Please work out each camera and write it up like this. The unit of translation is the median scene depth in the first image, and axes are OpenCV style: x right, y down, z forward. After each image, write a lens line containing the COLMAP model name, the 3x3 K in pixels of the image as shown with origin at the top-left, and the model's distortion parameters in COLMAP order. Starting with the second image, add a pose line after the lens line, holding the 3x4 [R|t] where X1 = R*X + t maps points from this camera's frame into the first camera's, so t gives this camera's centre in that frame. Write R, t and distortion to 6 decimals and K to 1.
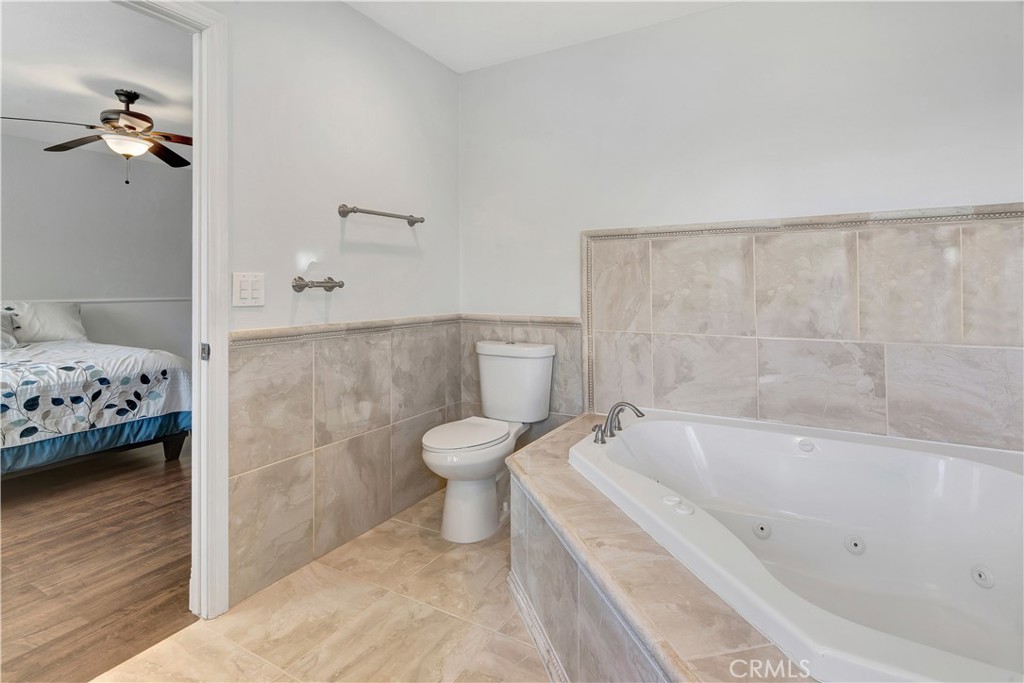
lens RADIAL K [[524.7, 0, 508.6], [0, 524.7, 279.5], [0, 0, 1]] dist [0.017925, -0.000219]
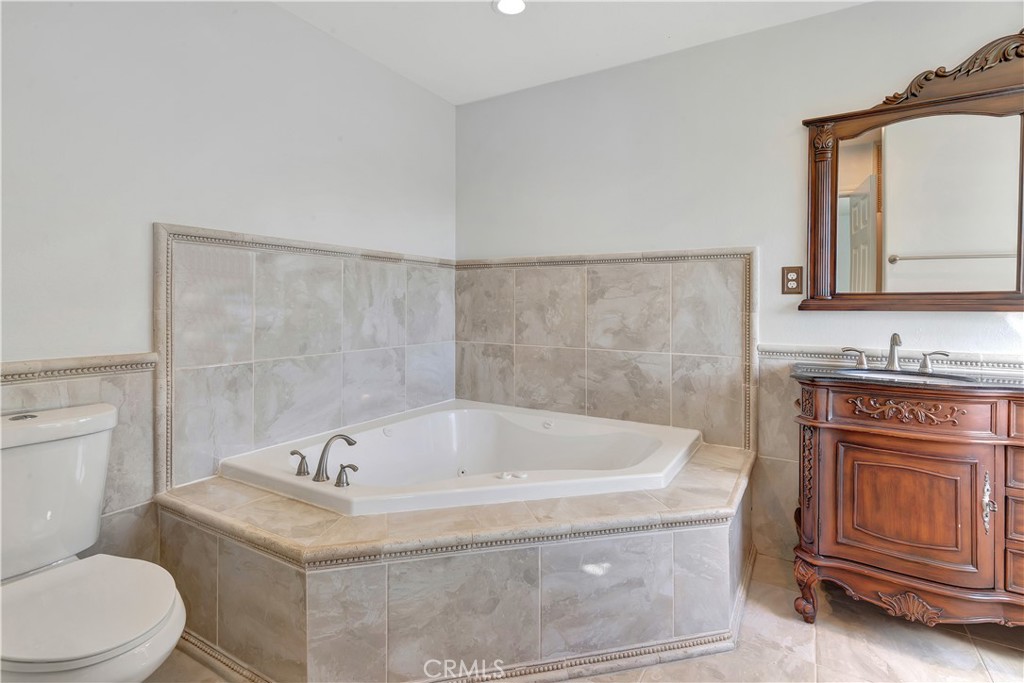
lens RADIAL K [[503.7, 0, 507.5], [0, 503.7, 309.4], [0, 0, 1]] dist [0.017217, -0.000740]
pose [[0.016003, -0.000764, 0.999872, -0.550798], [-0.011139, 0.999938, 0.000943, 0.013564], [-0.999810, -0.011153, 0.015993, 0.601113]]
